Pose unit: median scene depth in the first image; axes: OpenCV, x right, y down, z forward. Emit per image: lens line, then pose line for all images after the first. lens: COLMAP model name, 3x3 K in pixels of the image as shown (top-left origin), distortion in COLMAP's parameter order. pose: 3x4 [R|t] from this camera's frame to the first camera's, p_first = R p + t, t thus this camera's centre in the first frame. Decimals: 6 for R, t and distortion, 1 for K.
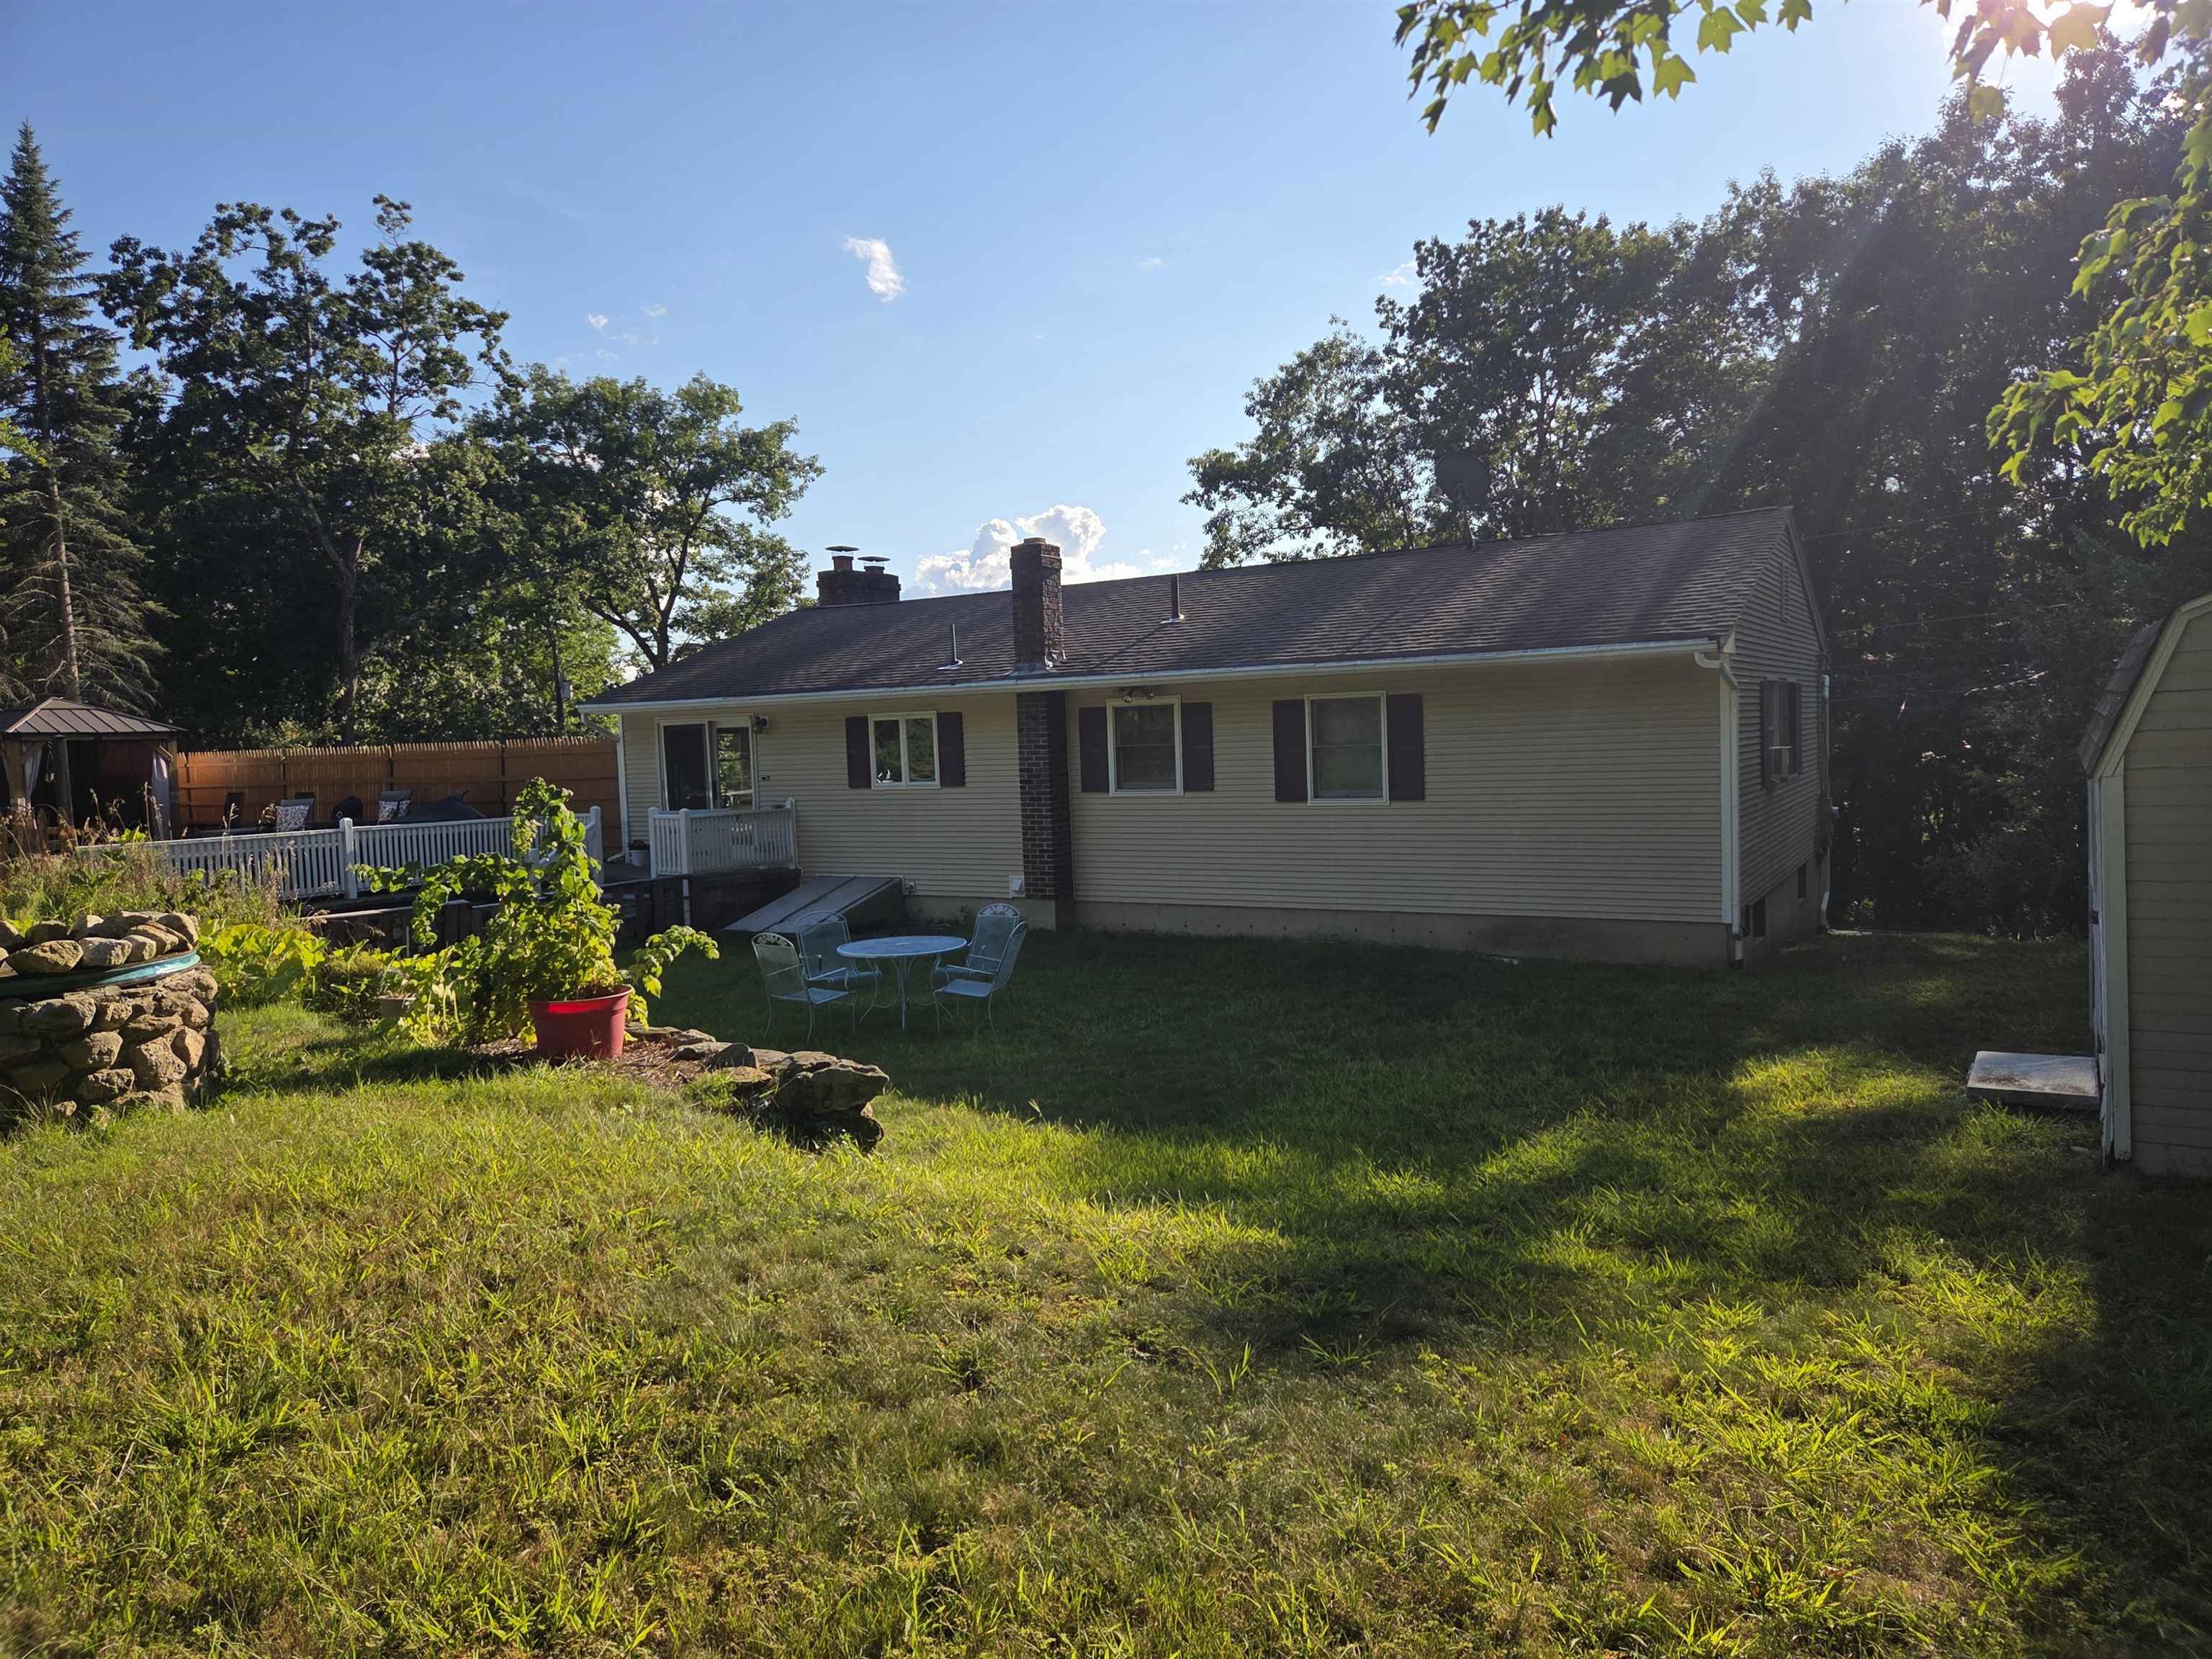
lens RADIAL K [[1482.8, 0, 1094.9], [0, 1482.8, 827.5], [0, 0, 1]] dist [0.049613, -0.013896]
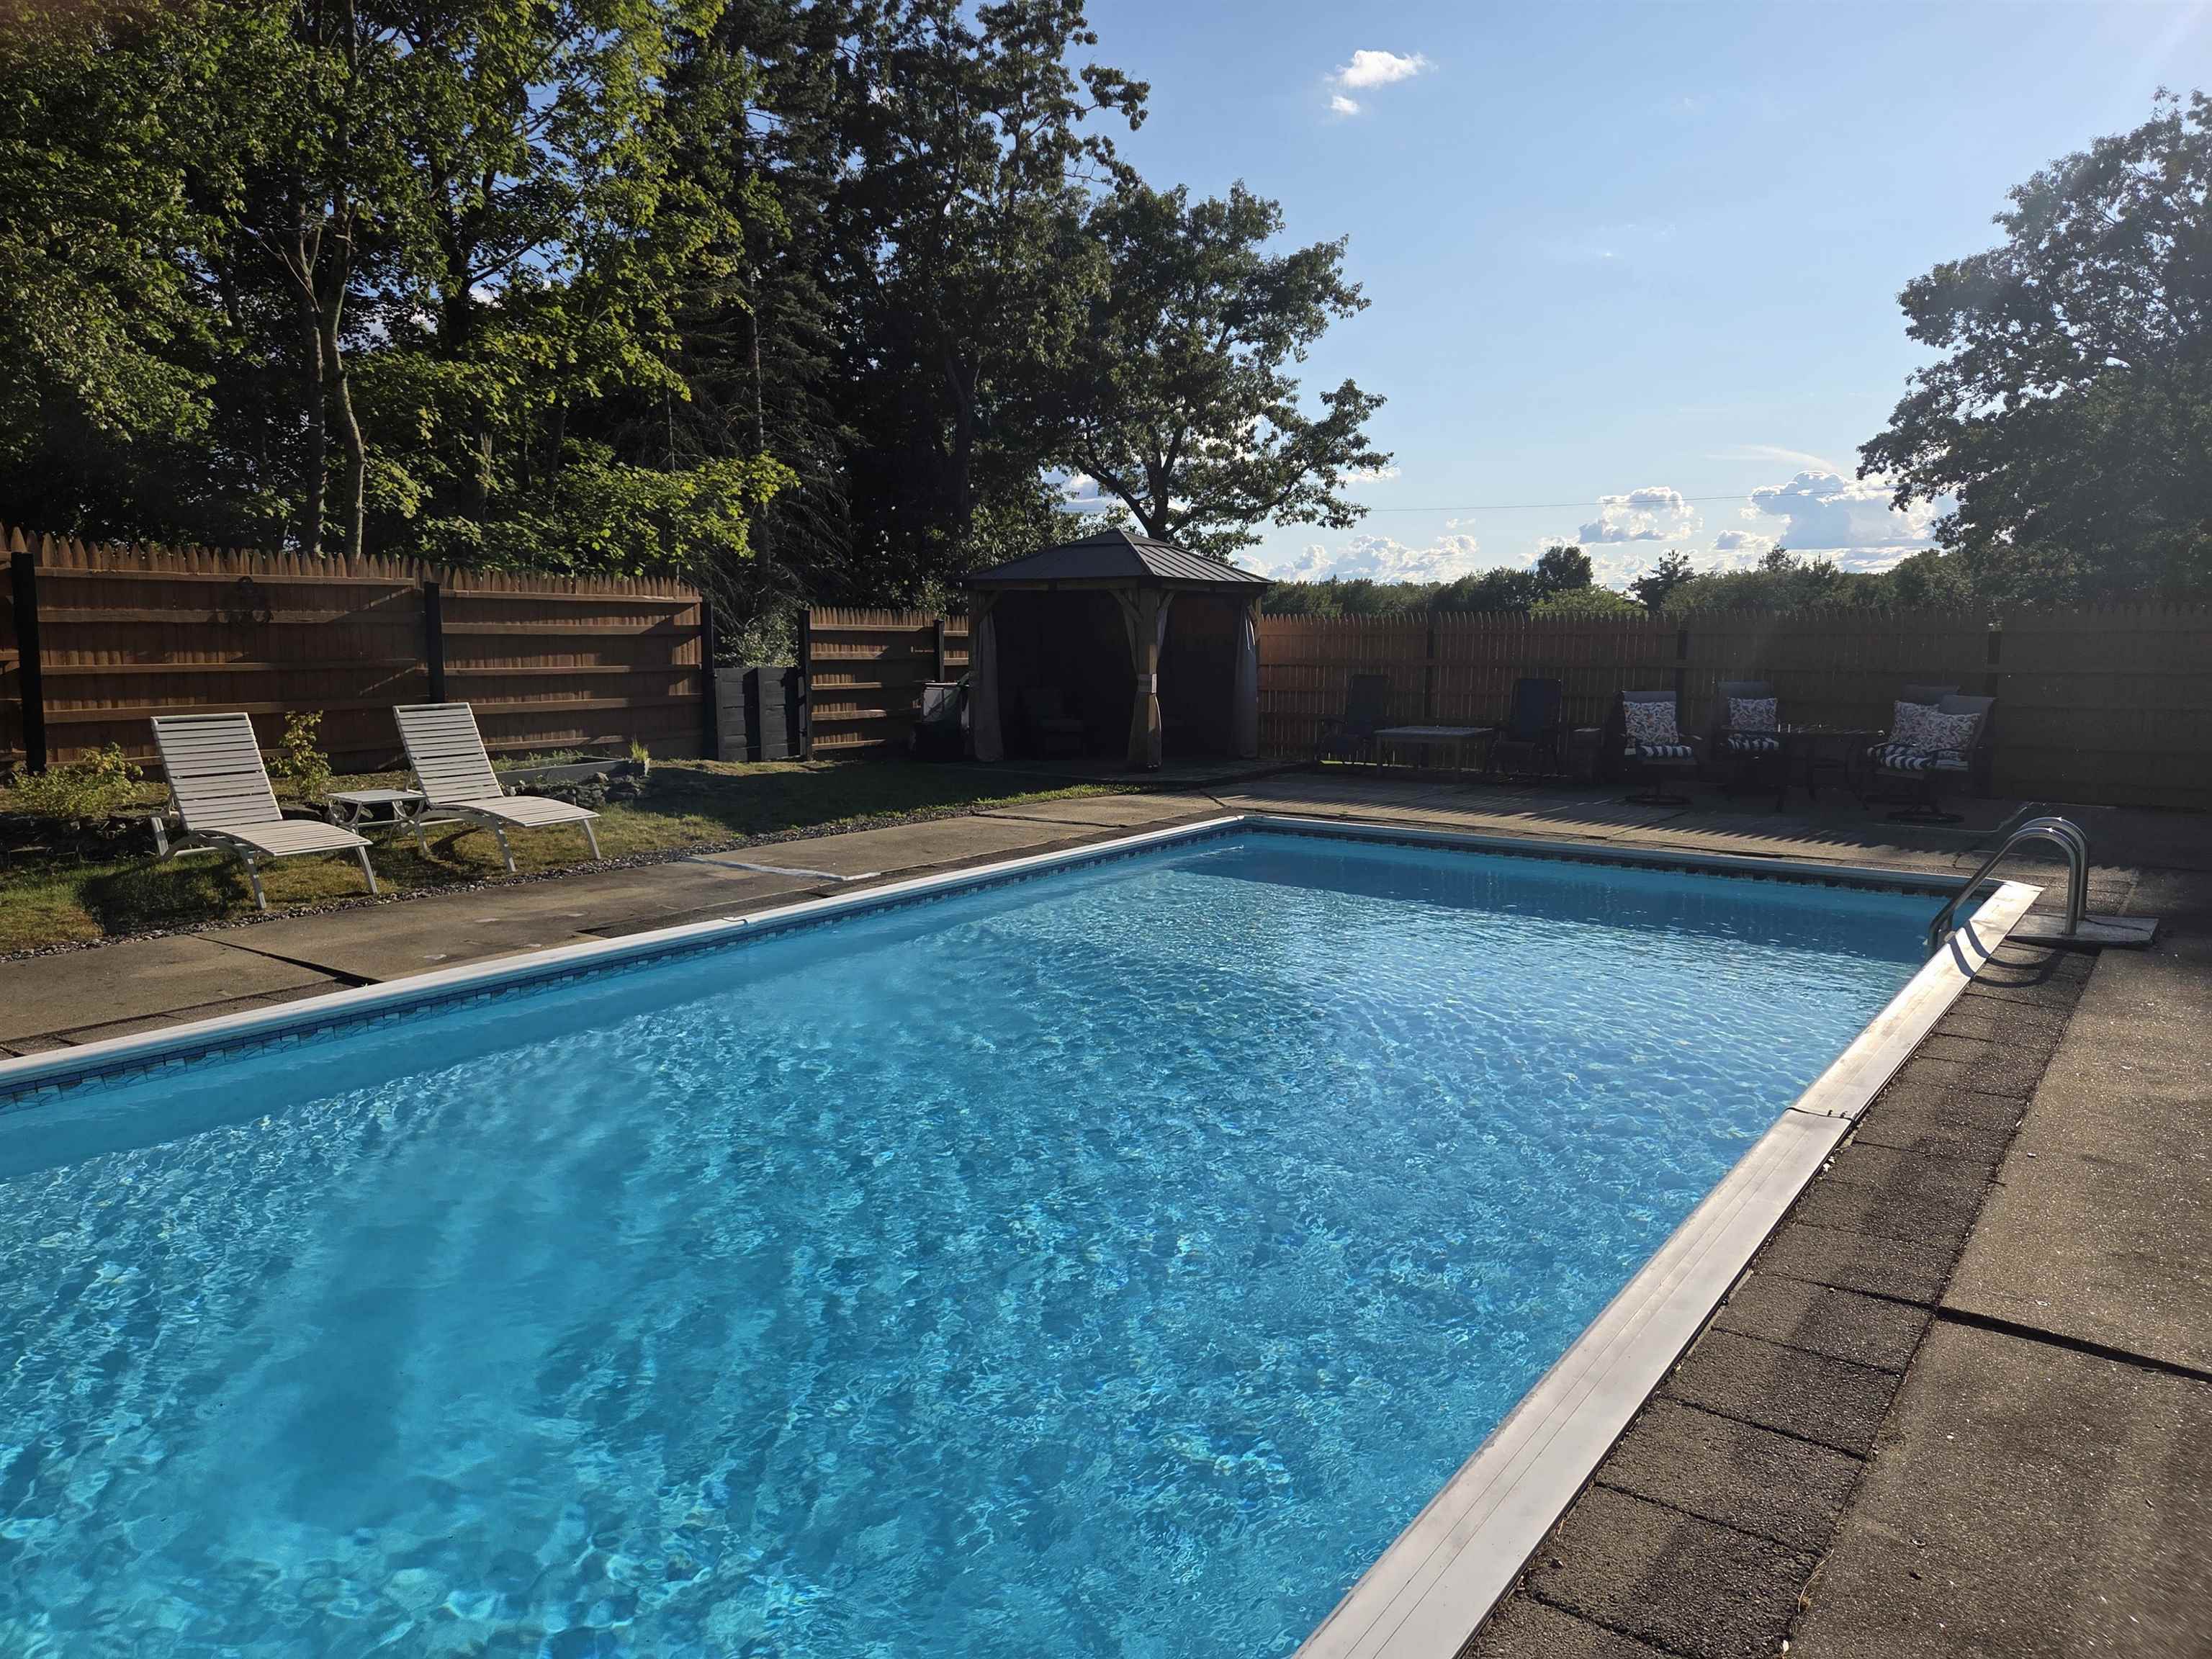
lens RADIAL K [[1482.8, 0, 1102.5], [0, 1482.8, 814.9], [0, 0, 1]] dist [0.049613, -0.013896]
pose [[0.996740, 0.041324, -0.069301, -0.312805], [-0.036714, 0.997108, 0.066536, 0.000030], [0.071850, -0.063774, 0.995375, 0.147697]]
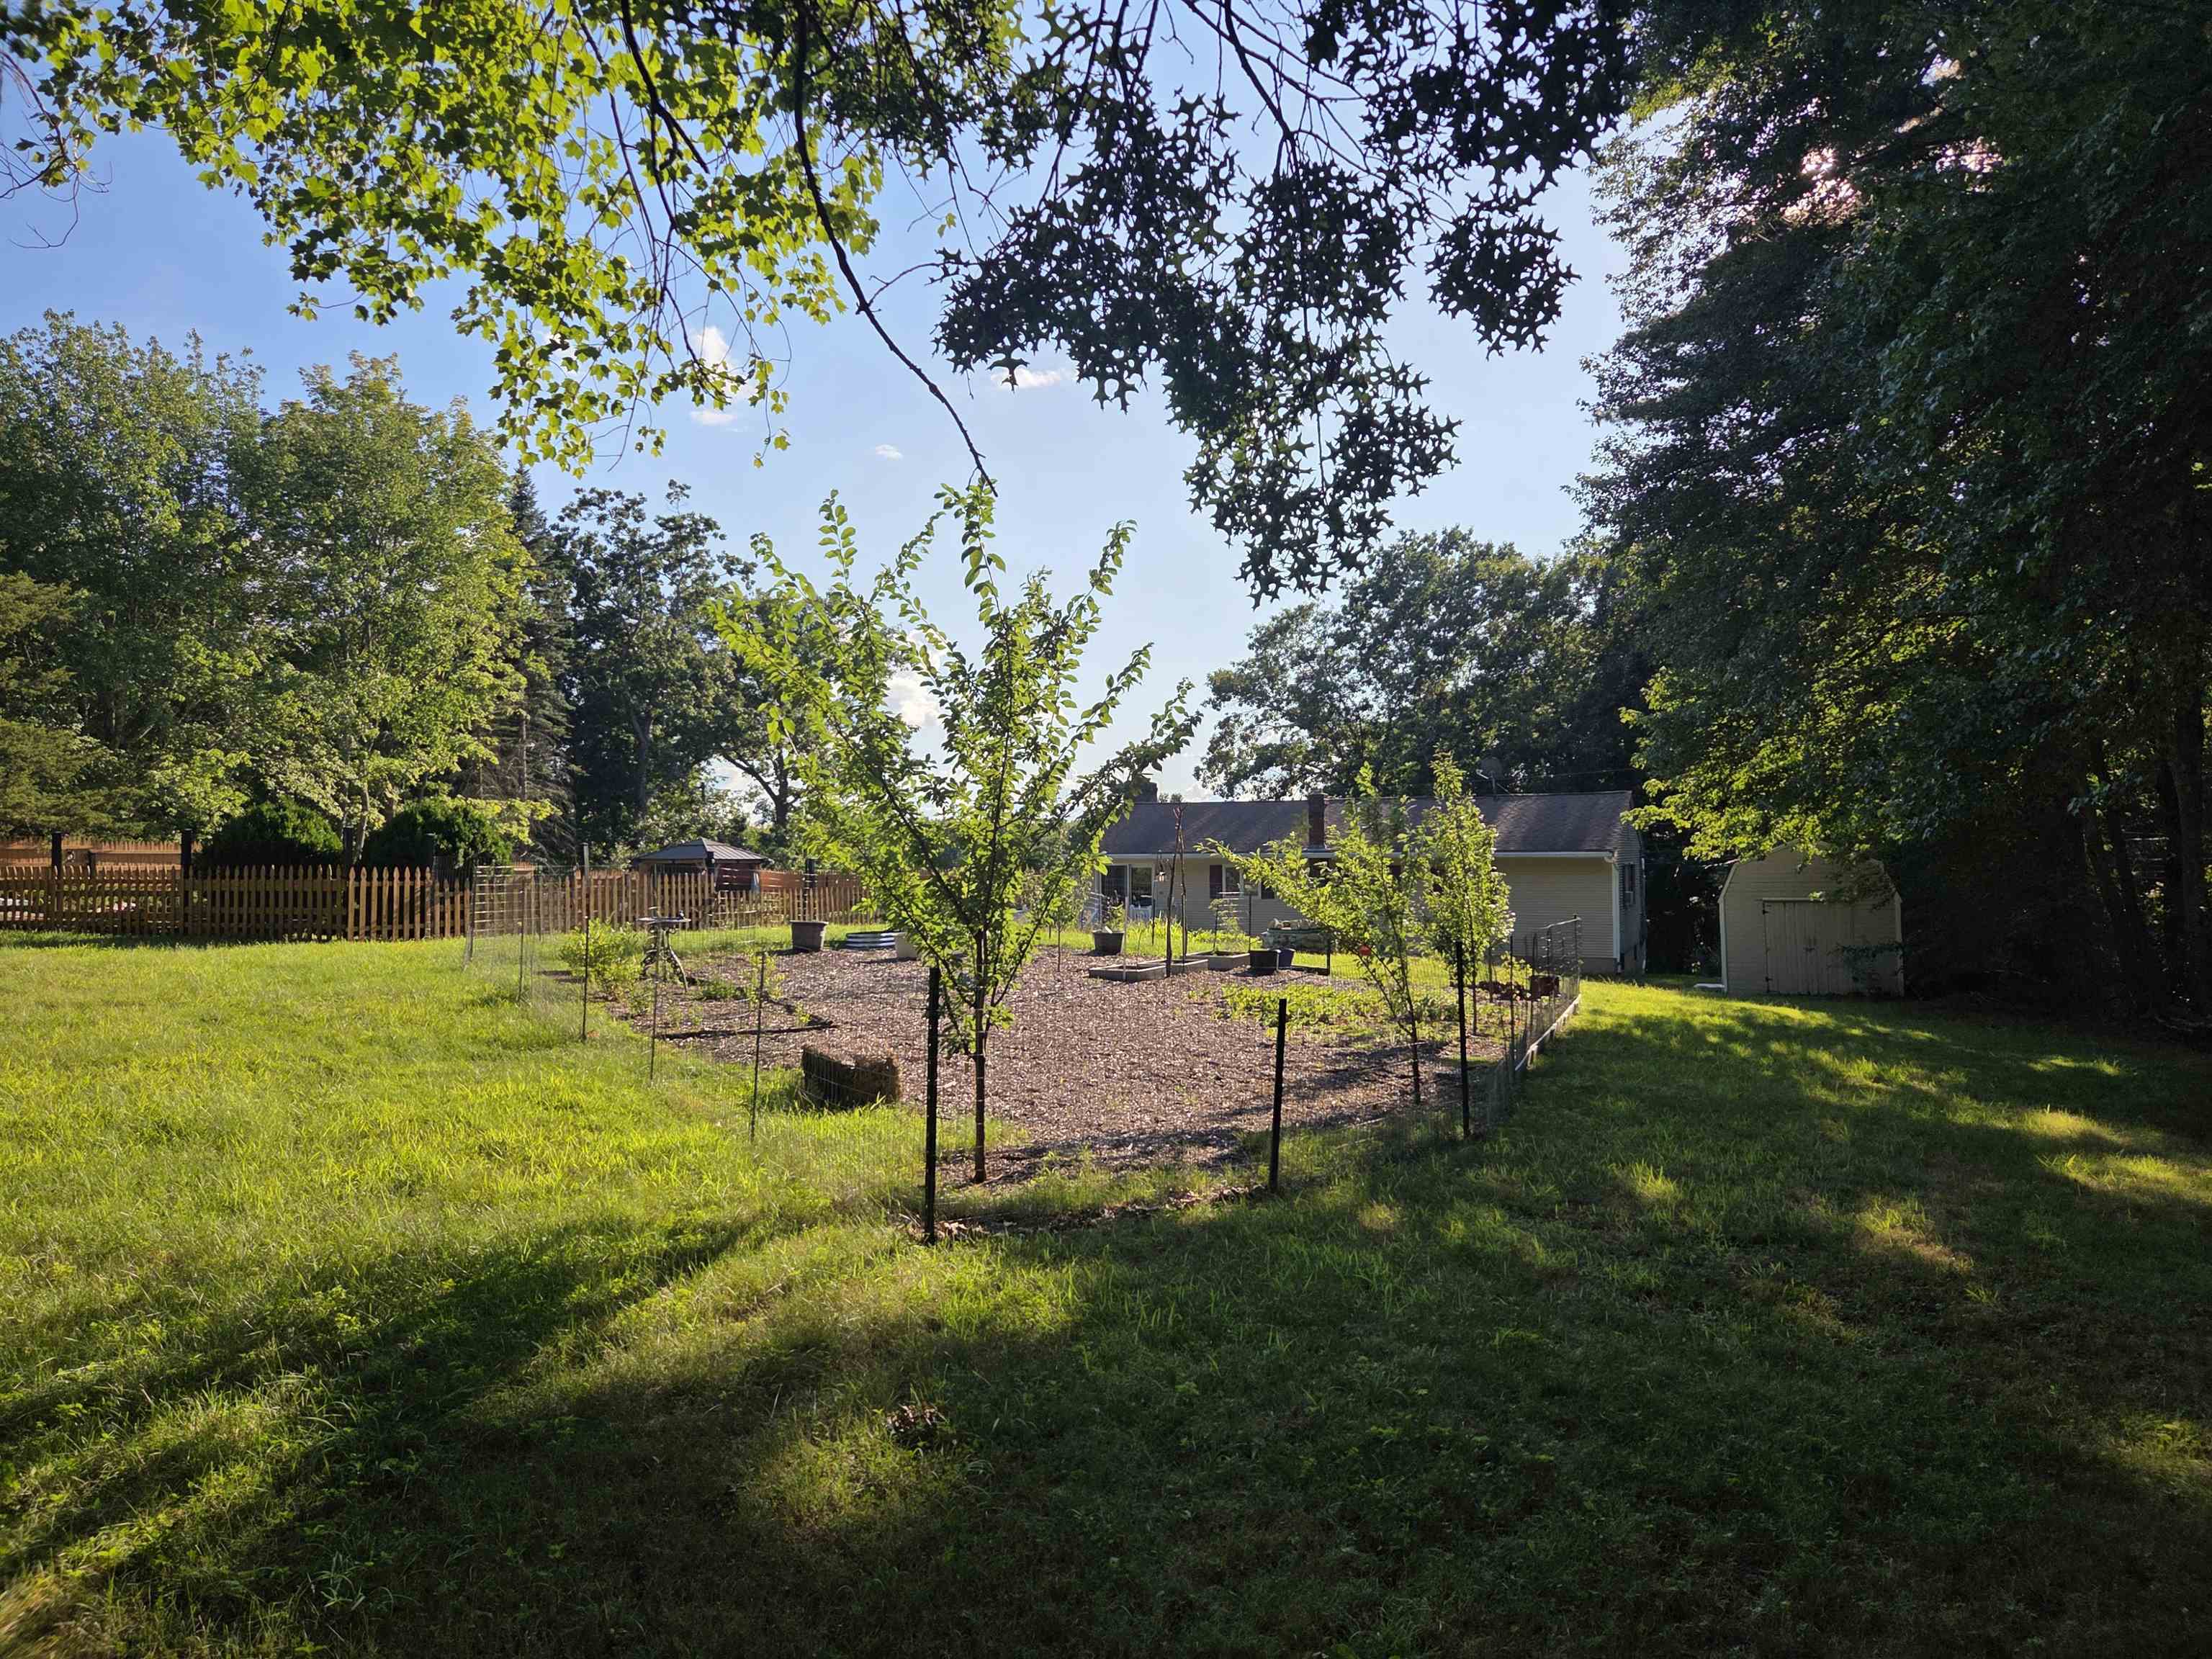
lens RADIAL K [[1482.8, 0, 1115.5], [0, 1482.8, 821.3], [0, 0, 1]] dist [0.049613, -0.013896]
pose [[0.990473, 0.031428, 0.134070, -0.214242], [-0.019810, 0.996000, -0.087125, 0.017658], [-0.136272, 0.083639, 0.987134, -0.390669]]
